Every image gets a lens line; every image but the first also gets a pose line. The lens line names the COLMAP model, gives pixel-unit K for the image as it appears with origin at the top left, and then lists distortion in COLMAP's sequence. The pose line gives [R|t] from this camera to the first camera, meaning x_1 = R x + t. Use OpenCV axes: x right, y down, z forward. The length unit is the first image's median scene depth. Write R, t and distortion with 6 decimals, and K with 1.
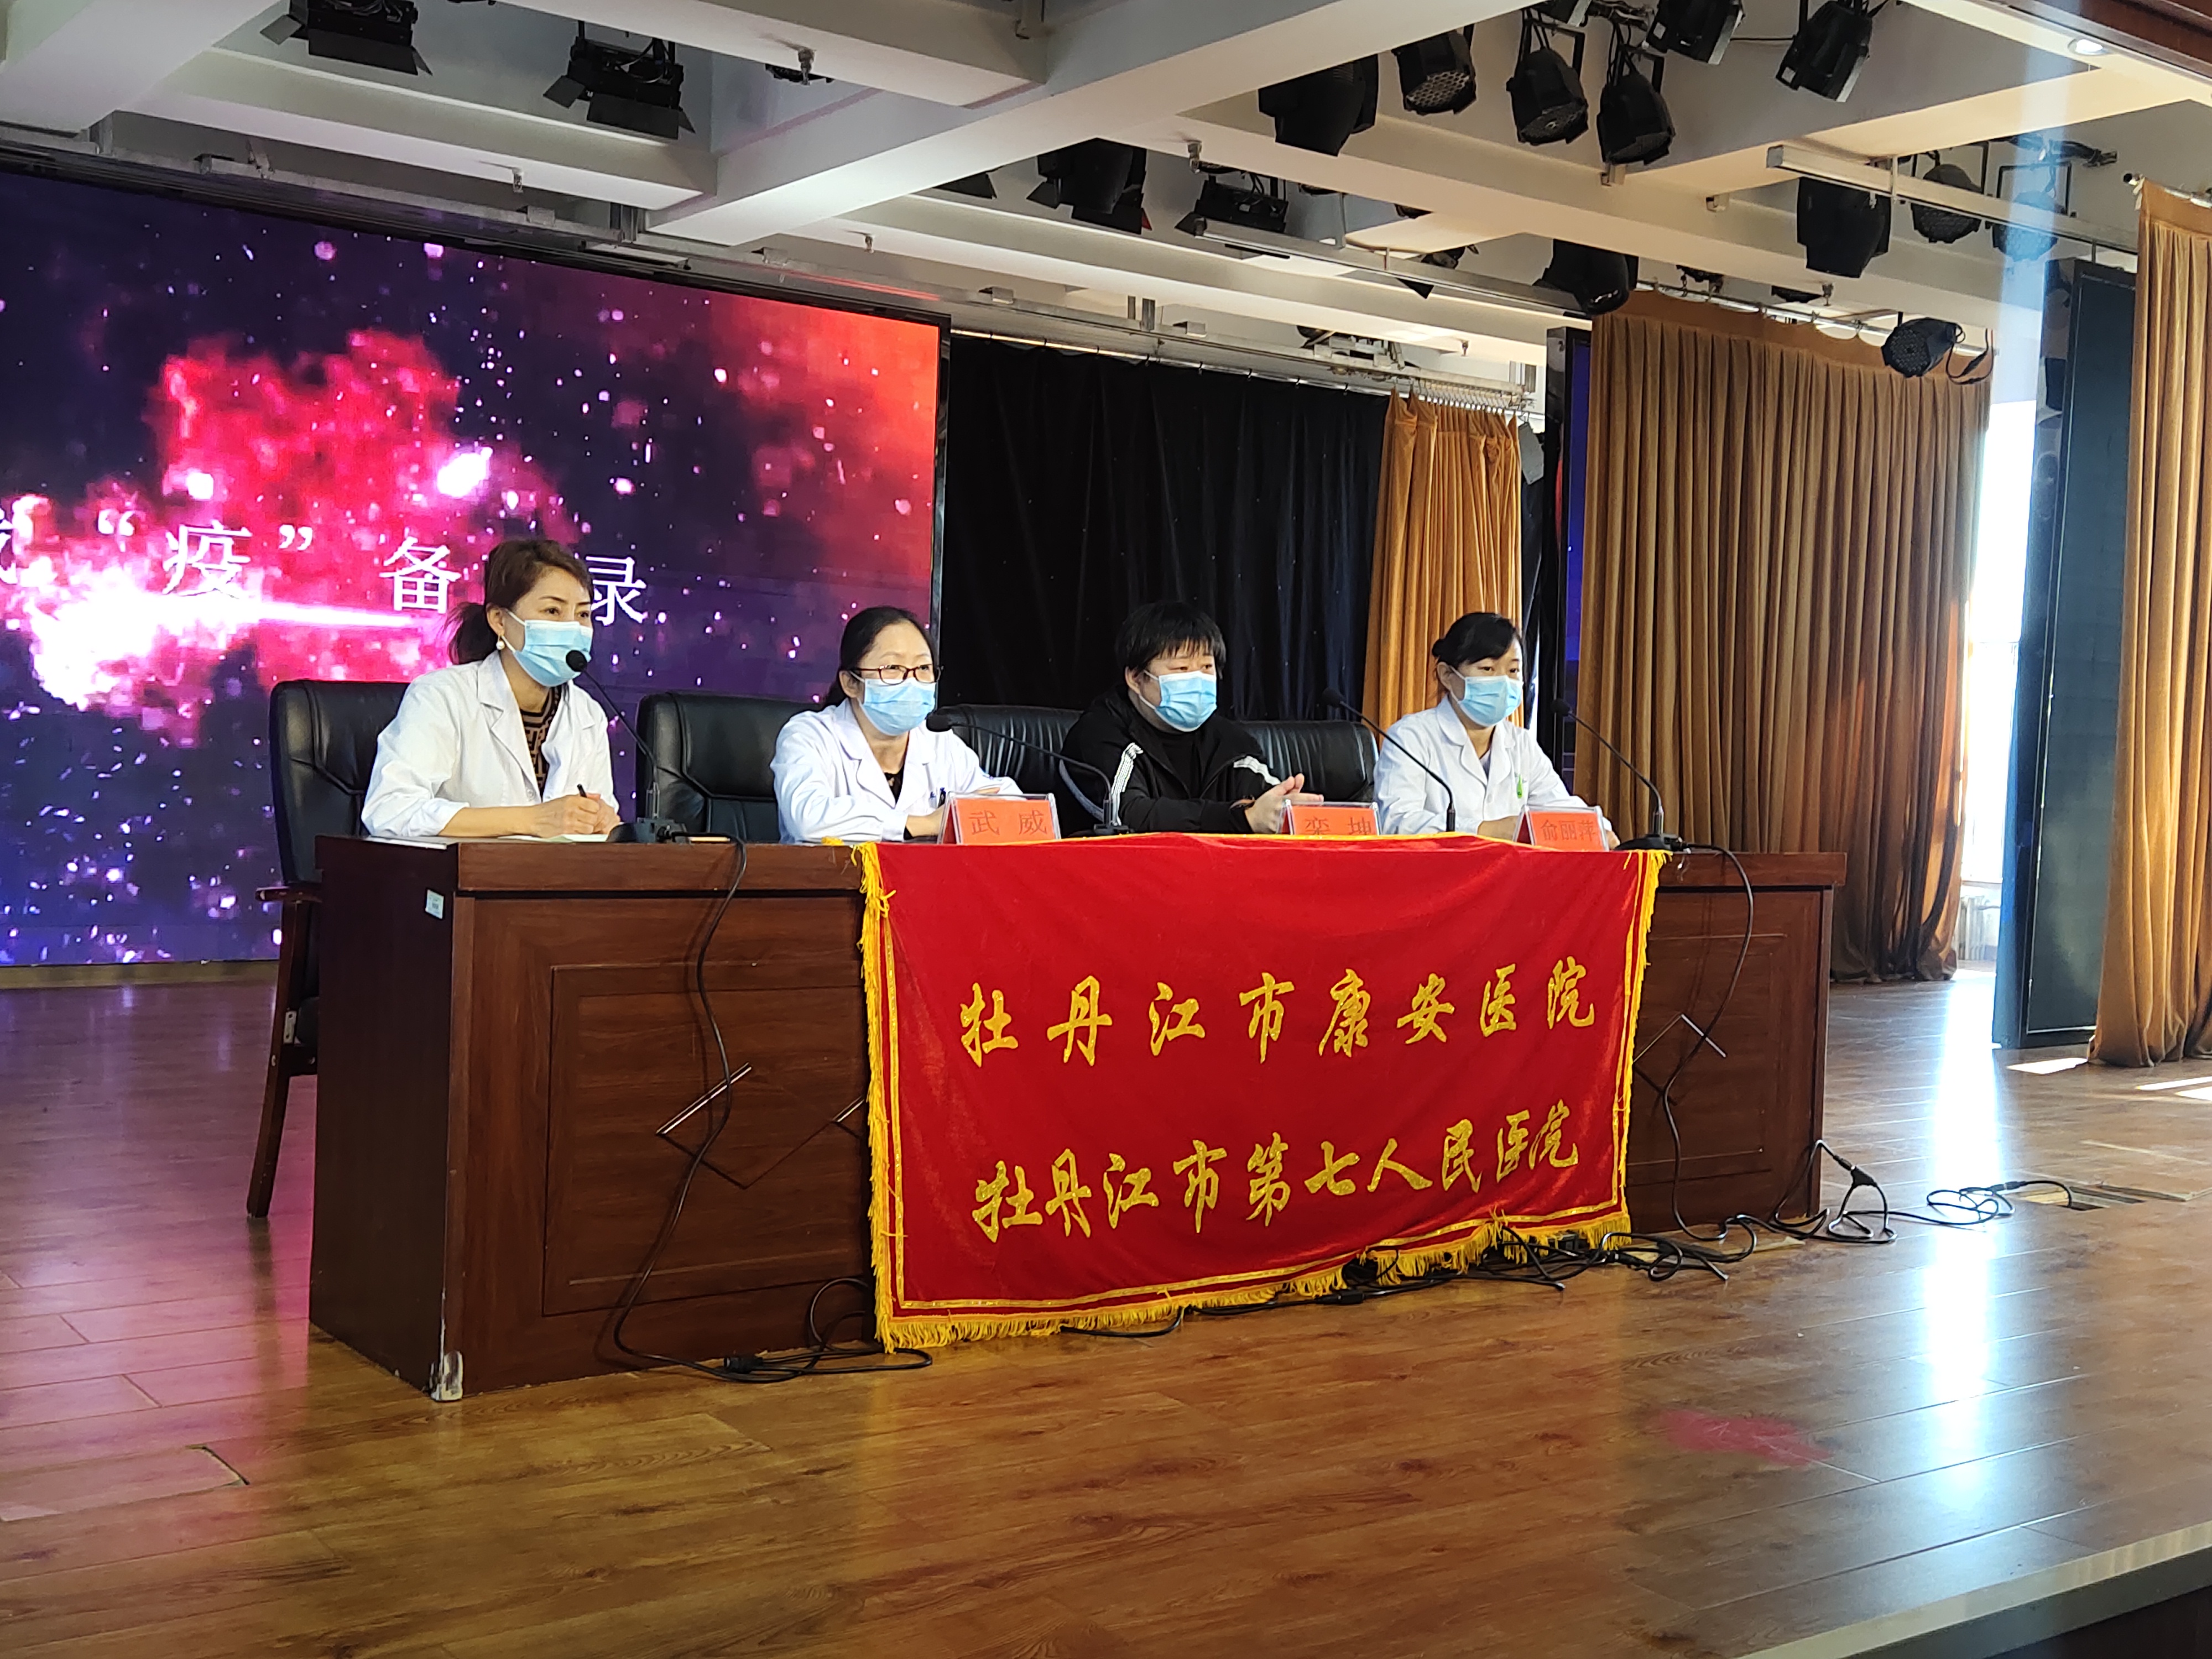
lens RADIAL K [[2418.9, 0, 1155.0], [0, 2418.9, 848.2], [0, 0, 1]] dist [0.077008, 0.000000]
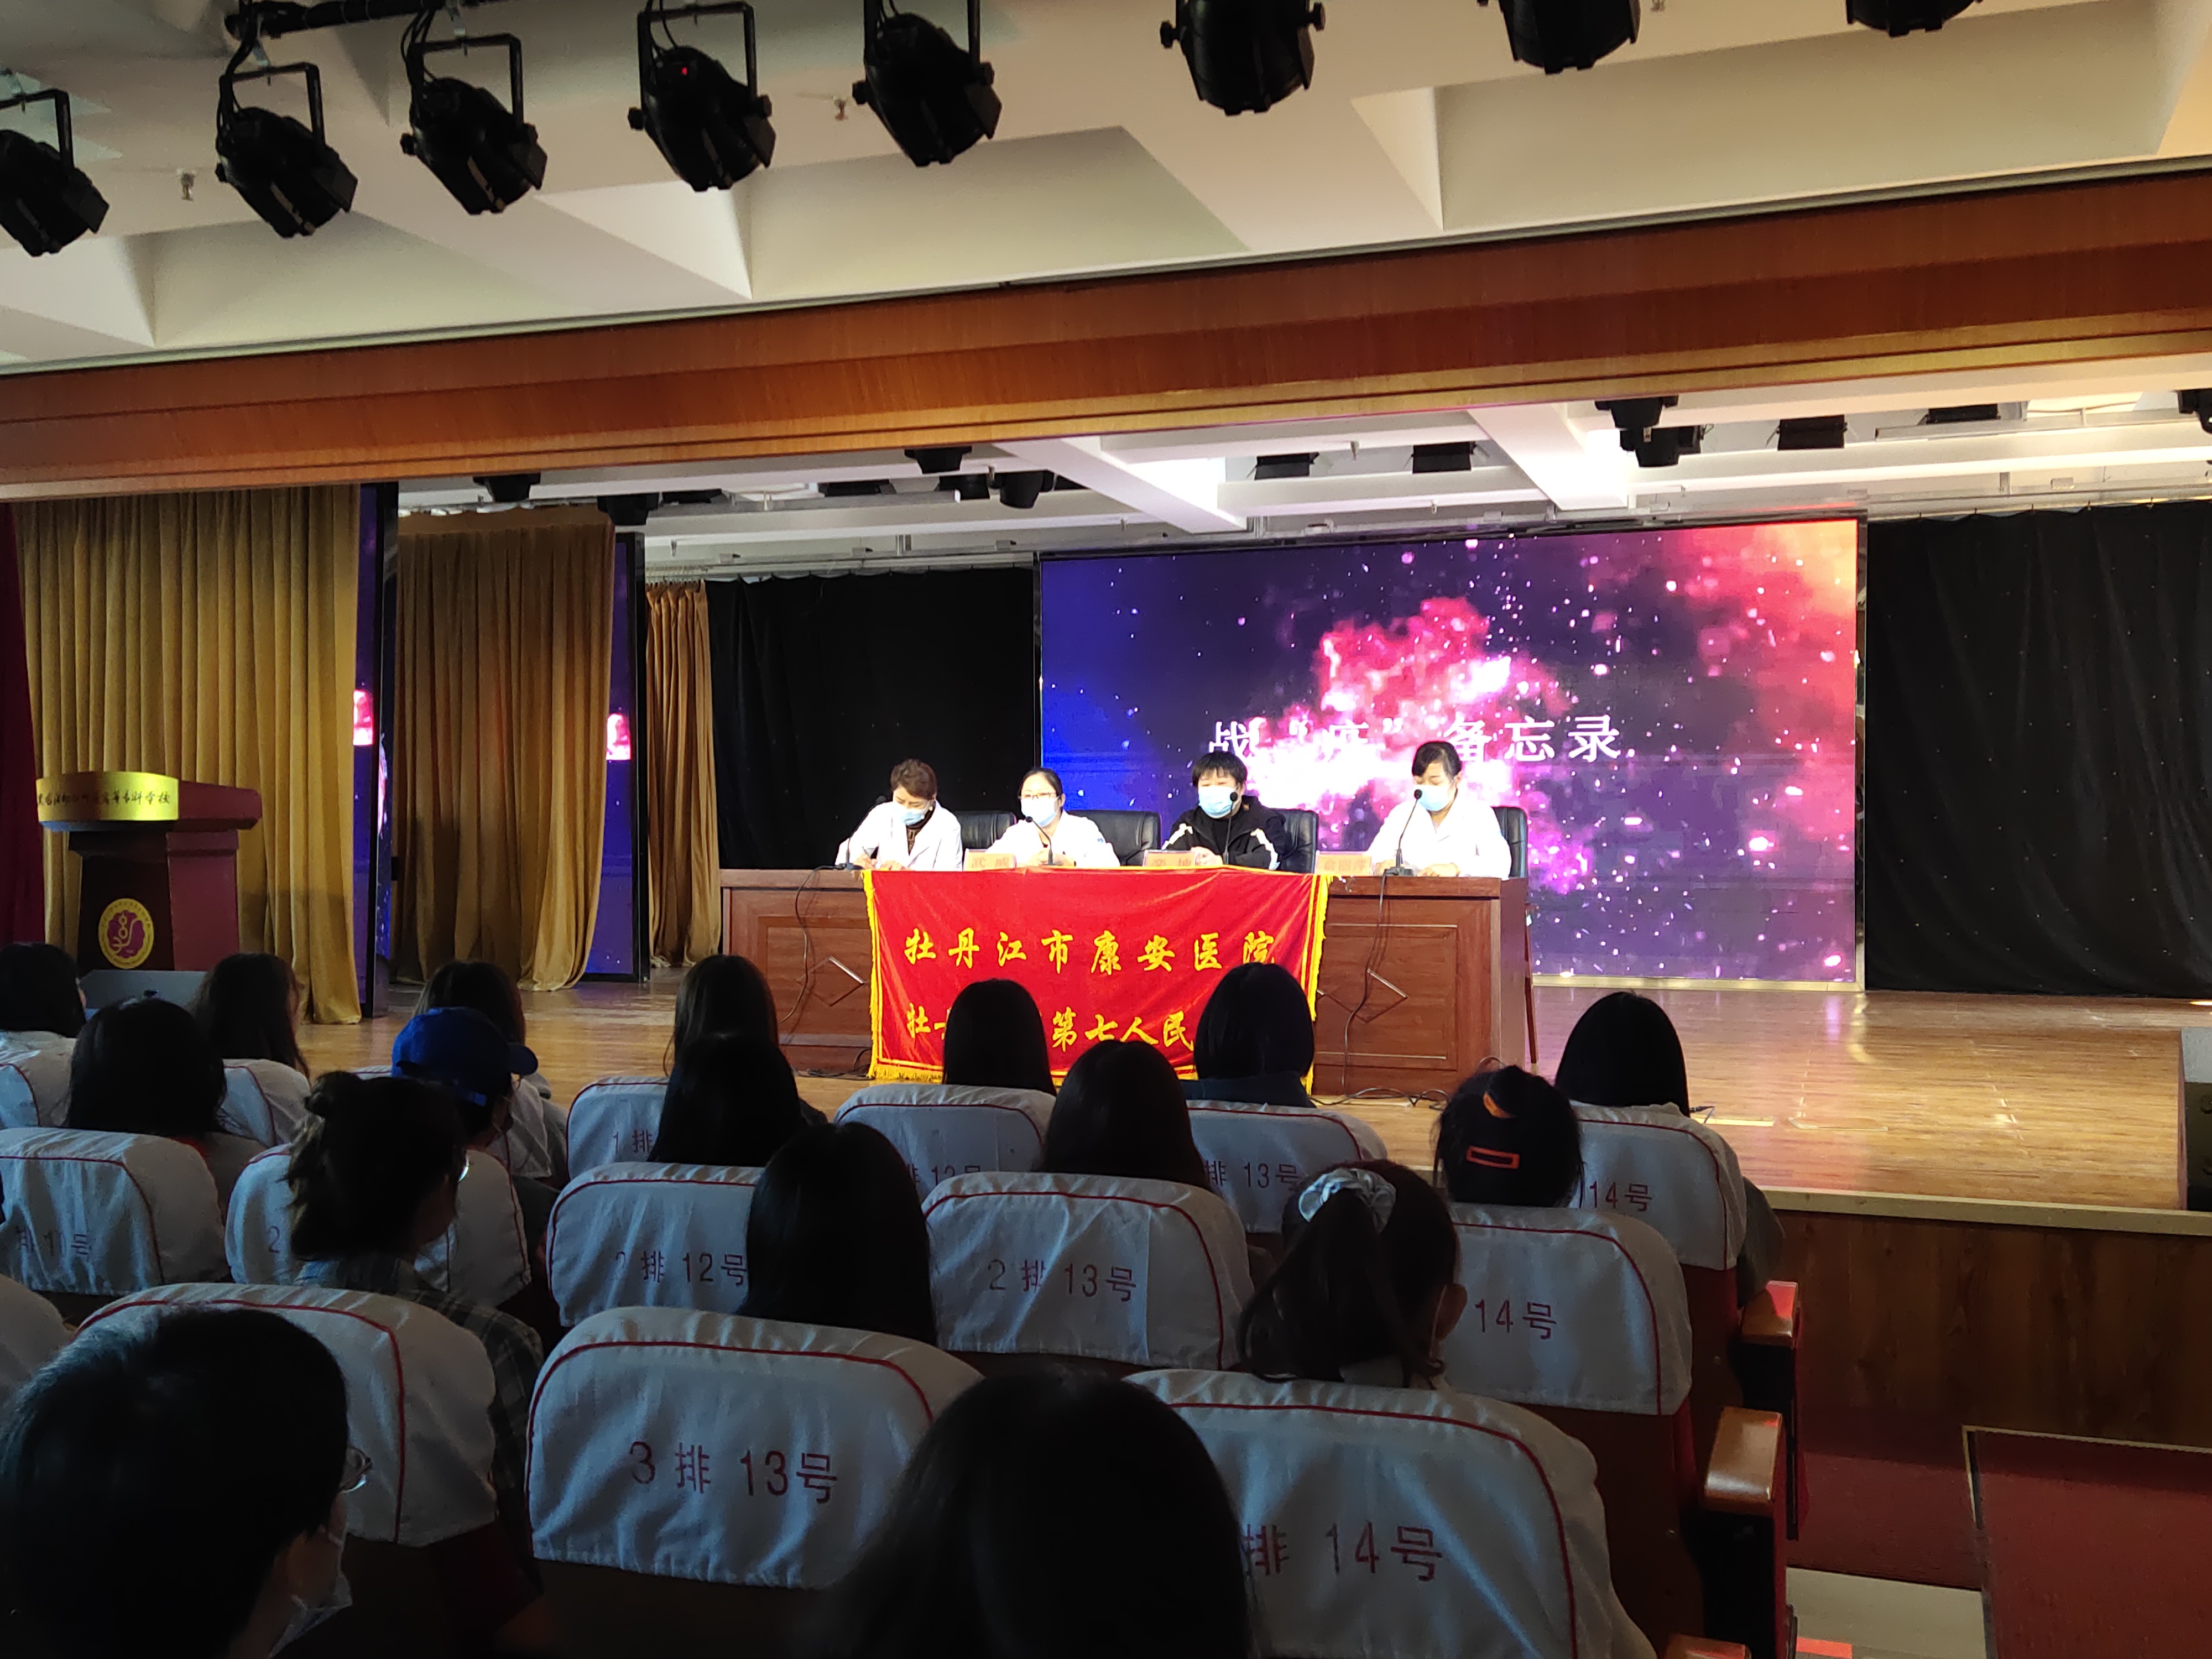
lens RADIAL K [[2124.2, 0, 1089.9], [0, 2124.2, 881.8], [0, 0, 1]] dist [0.058103, 0.000000]
pose [[0.543899, -0.017308, -0.838972, 0.821431], [-0.014067, 0.999459, -0.029738, 0.032331], [0.839033, 0.027976, 0.543361, 0.007442]]
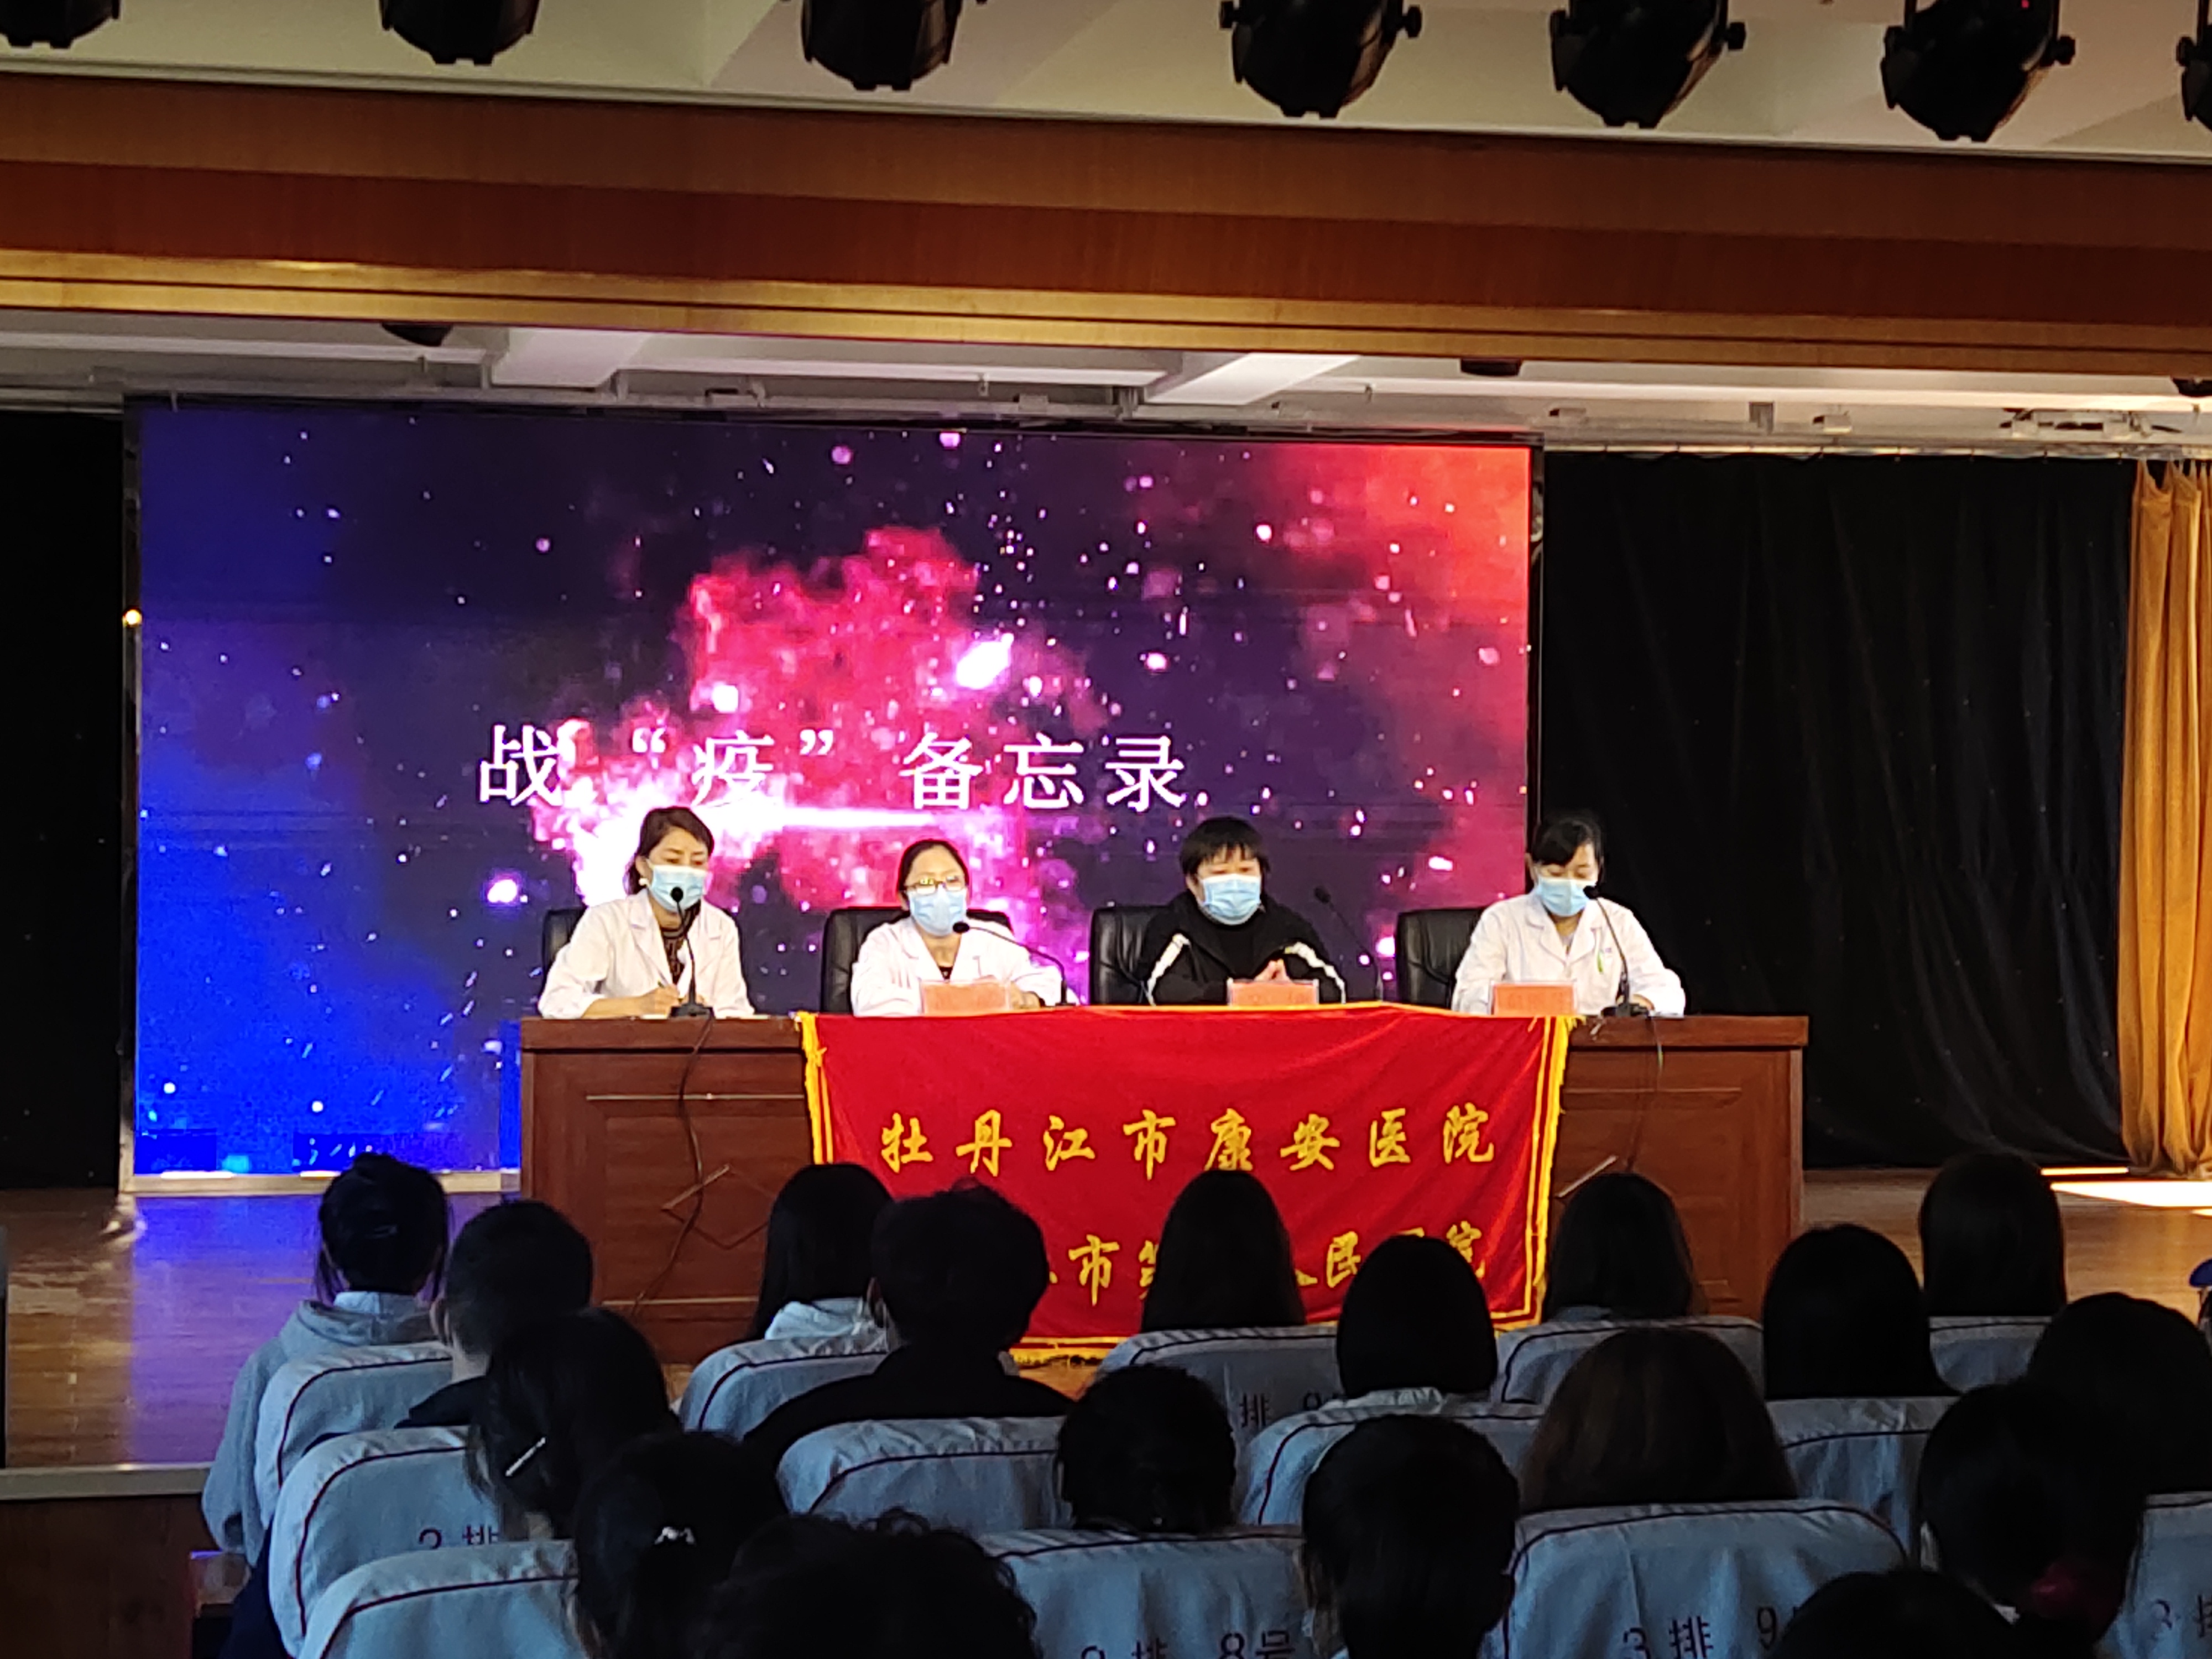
lens RADIAL K [[4414.2, 0, 1160.4], [0, 4414.2, 886.9], [0, 0, 1]] dist [0.166977, 0.000000]
pose [[0.914572, -0.032321, -0.403130, 0.521252], [0.012846, 0.998620, -0.050921, 0.026644], [0.404219, 0.041392, 0.913725, -0.611126]]
